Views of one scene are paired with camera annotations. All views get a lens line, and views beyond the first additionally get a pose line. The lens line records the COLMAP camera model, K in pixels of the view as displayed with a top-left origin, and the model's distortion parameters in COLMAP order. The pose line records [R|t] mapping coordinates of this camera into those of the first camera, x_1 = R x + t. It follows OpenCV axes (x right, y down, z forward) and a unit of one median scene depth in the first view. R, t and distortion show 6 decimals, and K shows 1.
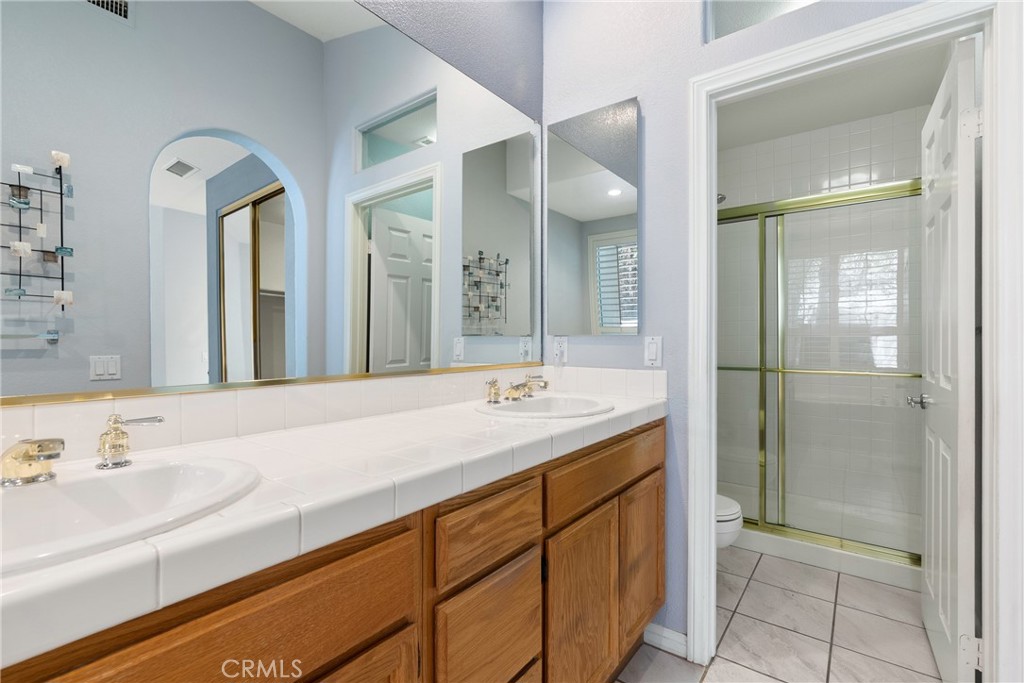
lens RADIAL K [[451.7, 0, 512.0], [0, 451.7, 341.5], [0, 0, 1]] dist [-0.002875, -0.000464]
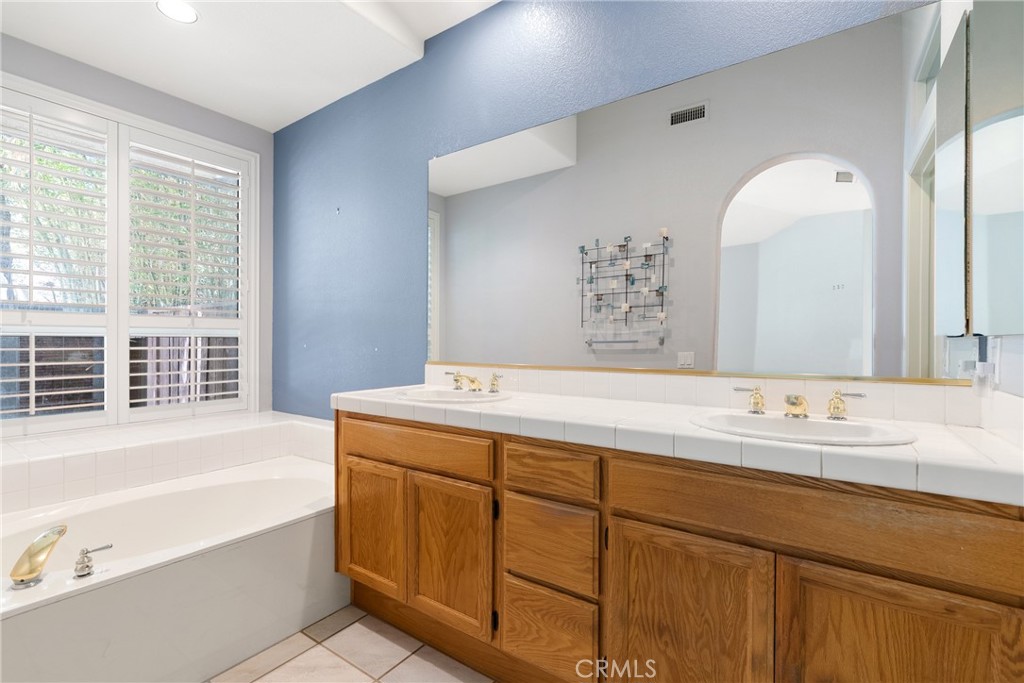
lens RADIAL K [[465.9, 0, 510.2], [0, 465.9, 344.0], [0, 0, 1]] dist [-0.002804, 0.000198]
pose [[0.046123, 0.001667, -0.998934, 1.131066], [0.002985, 0.999994, 0.001807, -0.005070], [0.998931, -0.003065, 0.046118, 0.613448]]
